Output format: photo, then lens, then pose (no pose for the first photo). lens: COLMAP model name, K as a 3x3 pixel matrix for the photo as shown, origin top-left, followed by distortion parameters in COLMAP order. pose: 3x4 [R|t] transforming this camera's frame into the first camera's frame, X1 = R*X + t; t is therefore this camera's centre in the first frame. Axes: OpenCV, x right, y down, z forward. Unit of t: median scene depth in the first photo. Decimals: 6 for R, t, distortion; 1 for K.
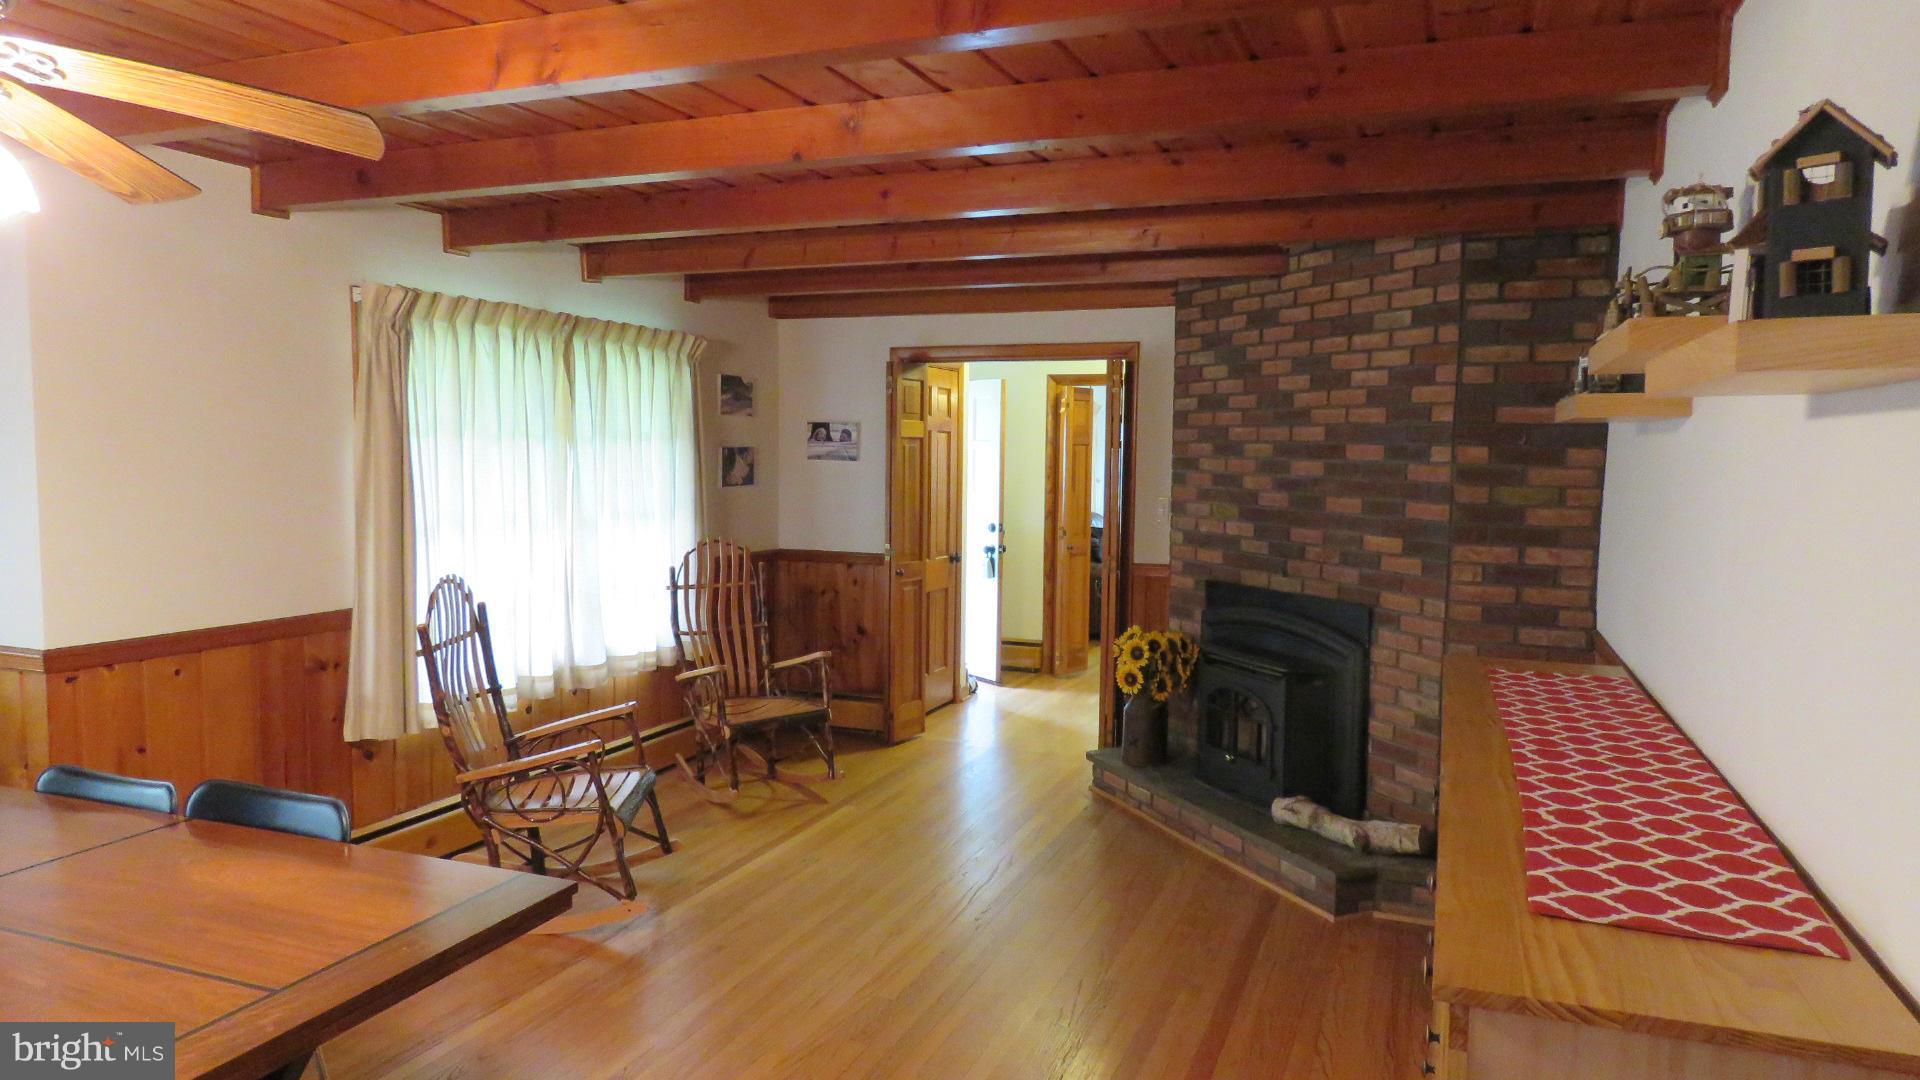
lens RADIAL K [[1218.5, 0, 953.5], [0, 1218.5, 541.0], [0, 0, 1]] dist [-0.025902, 0.001149]
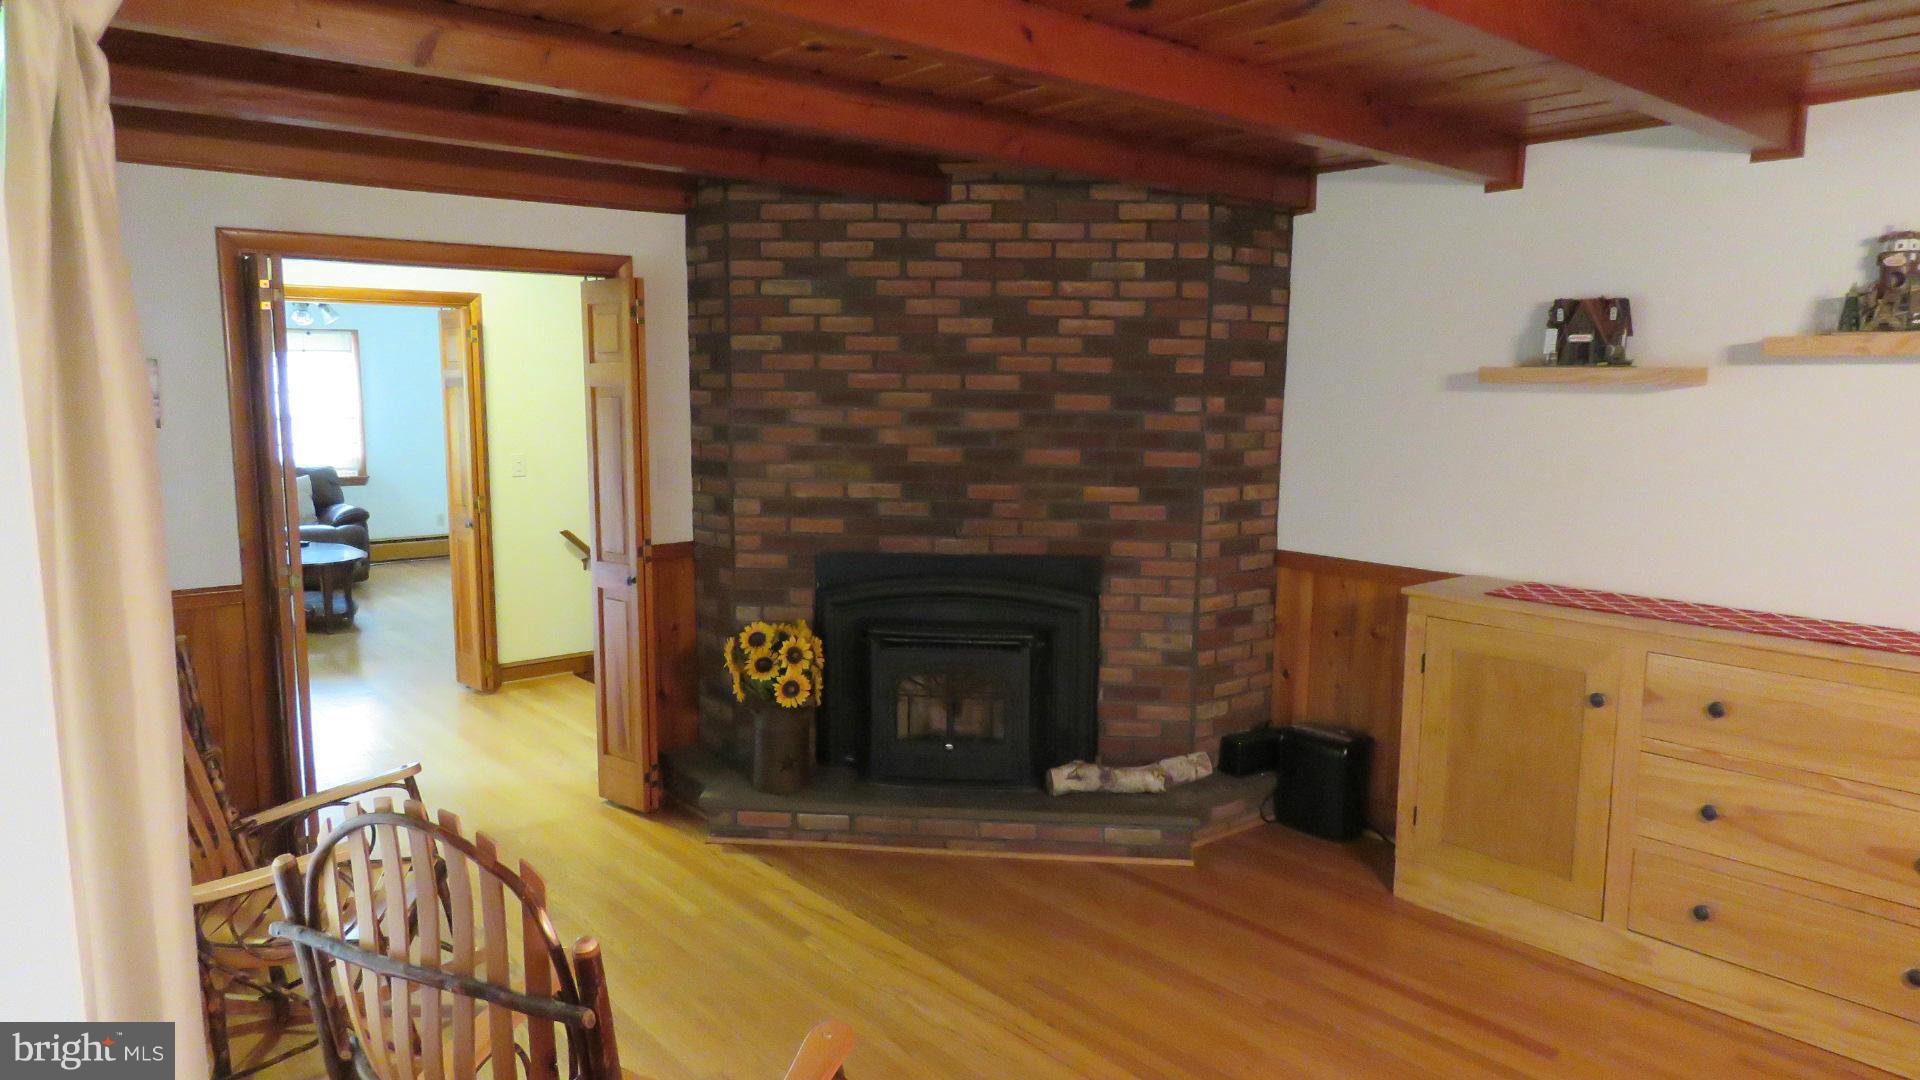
lens RADIAL K [[1218.5, 0, 951.7], [0, 1218.5, 543.0], [0, 0, 1]] dist [-0.025902, 0.001149]
pose [[0.472085, -0.123042, 0.872924, -0.582890], [0.064736, 0.992377, 0.104869, -0.069859], [-0.879173, 0.007003, 0.476451, 0.619519]]
